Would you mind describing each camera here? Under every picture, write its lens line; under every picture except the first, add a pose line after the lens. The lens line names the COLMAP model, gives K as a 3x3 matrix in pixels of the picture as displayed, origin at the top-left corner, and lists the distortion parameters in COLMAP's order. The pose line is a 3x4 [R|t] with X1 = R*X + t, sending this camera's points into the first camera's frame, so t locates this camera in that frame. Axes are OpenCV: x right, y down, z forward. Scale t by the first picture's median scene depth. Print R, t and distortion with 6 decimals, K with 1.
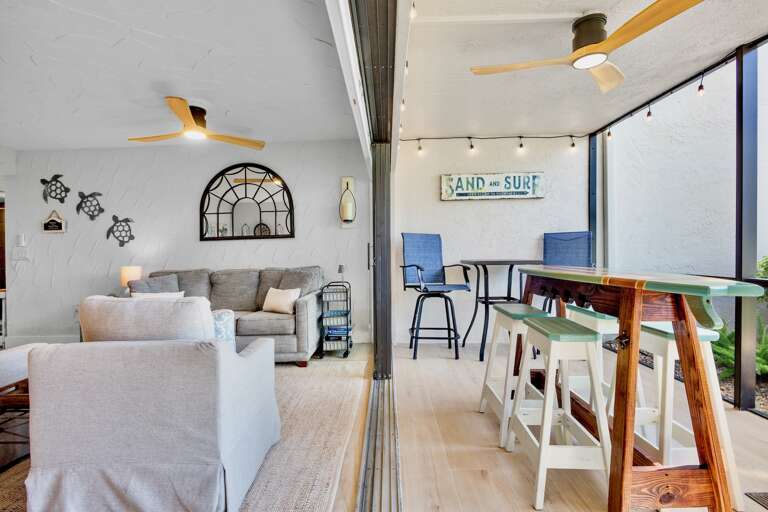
lens RADIAL K [[377.8, 0, 383.0], [0, 377.8, 257.3], [0, 0, 1]] dist [-0.009517, -0.000665]
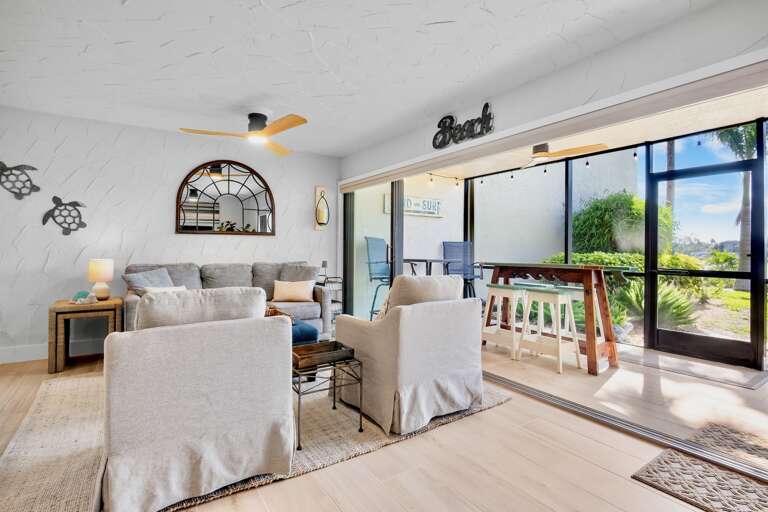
lens RADIAL K [[374.2, 0, 380.6], [0, 374.2, 249.6], [0, 0, 1]] dist [-0.011907, -0.000945]
pose [[0.826146, 0.031958, 0.562549, -0.633007], [-0.017725, 0.999370, -0.030743, 0.018196], [-0.563177, 0.015427, 0.826192, -0.074435]]
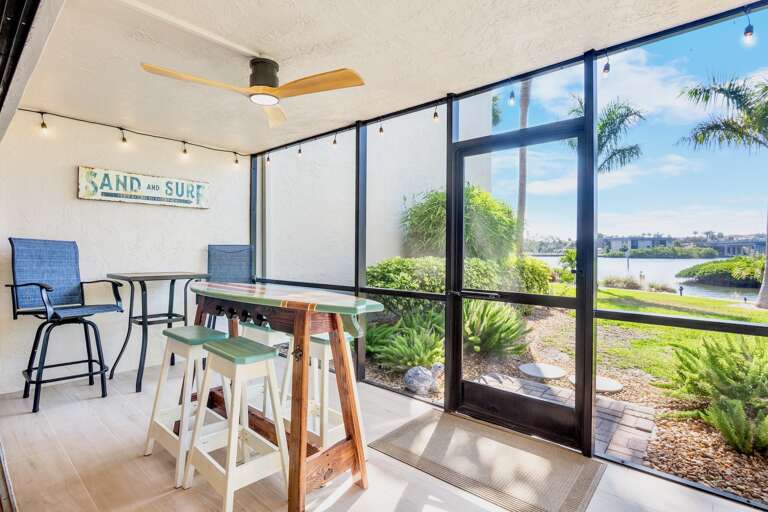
lens RADIAL K [[377.8, 0, 383.0], [0, 377.8, 257.3], [0, 0, 1]] dist [-0.009517, -0.000665]
pose [[0.646463, 0.009350, 0.762888, -0.033140], [-0.004073, 0.999953, -0.008804, -0.025541], [-0.762934, 0.002585, 0.646471, 0.010353]]
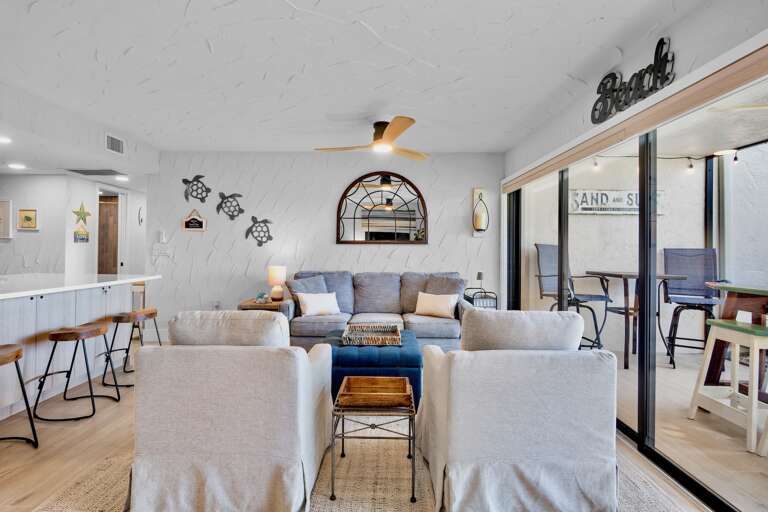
lens RADIAL K [[374.2, 0, 380.6], [0, 374.2, 249.6], [0, 0, 1]] dist [-0.011907, -0.000945]
pose [[0.999345, 0.035860, 0.004834, -0.397156], [-0.035769, 0.999200, -0.017869, -0.014284], [-0.005471, 0.017685, 0.999829, -0.041432]]
